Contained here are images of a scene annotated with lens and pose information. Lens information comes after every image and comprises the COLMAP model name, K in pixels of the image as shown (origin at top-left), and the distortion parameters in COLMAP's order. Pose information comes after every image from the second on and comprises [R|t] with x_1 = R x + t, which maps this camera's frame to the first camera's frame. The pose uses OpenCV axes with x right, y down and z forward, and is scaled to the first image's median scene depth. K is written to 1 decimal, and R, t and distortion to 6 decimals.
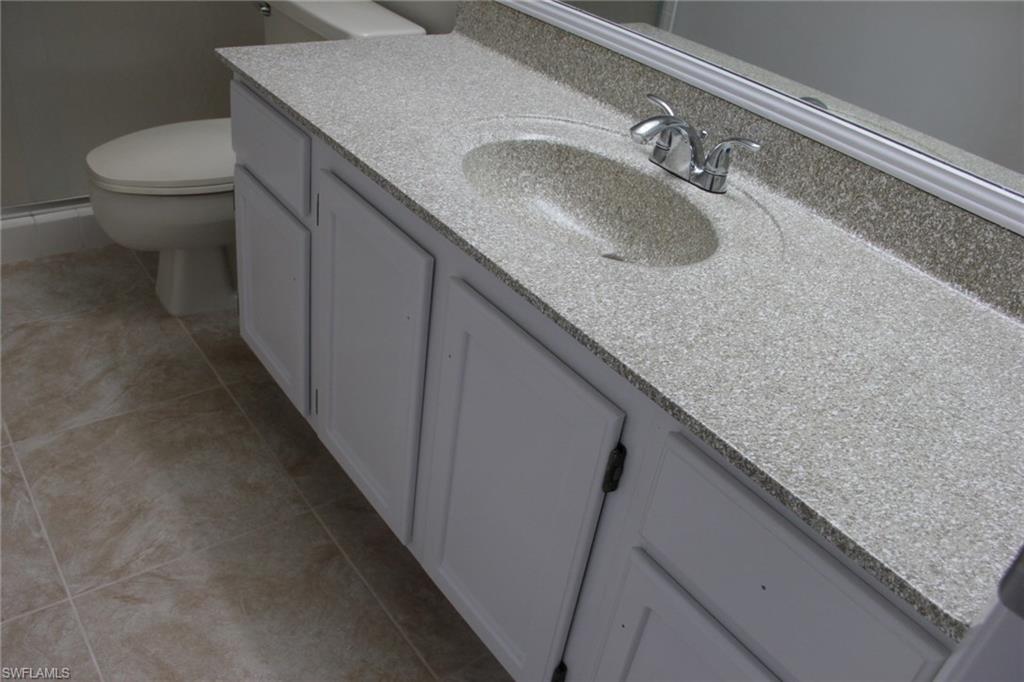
lens RADIAL K [[884.5, 0, 509.7], [0, 884.5, 363.9], [0, 0, 1]] dist [-0.165616, 0.163359]
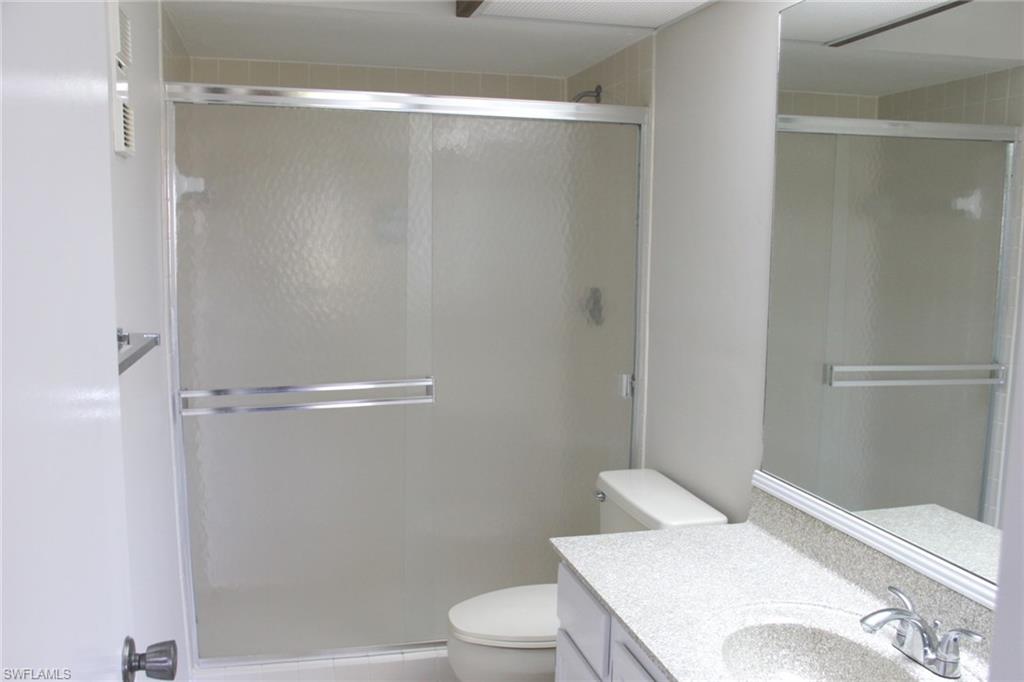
lens RADIAL K [[884.5, 0, 509.7], [0, 884.5, 363.9], [0, 0, 1]] dist [-0.165616, 0.163359]
pose [[0.923663, -0.061028, -0.378314, 0.134815], [-0.128663, 0.880538, -0.456178, 0.017850], [0.360960, 0.470030, 0.805469, -0.247893]]
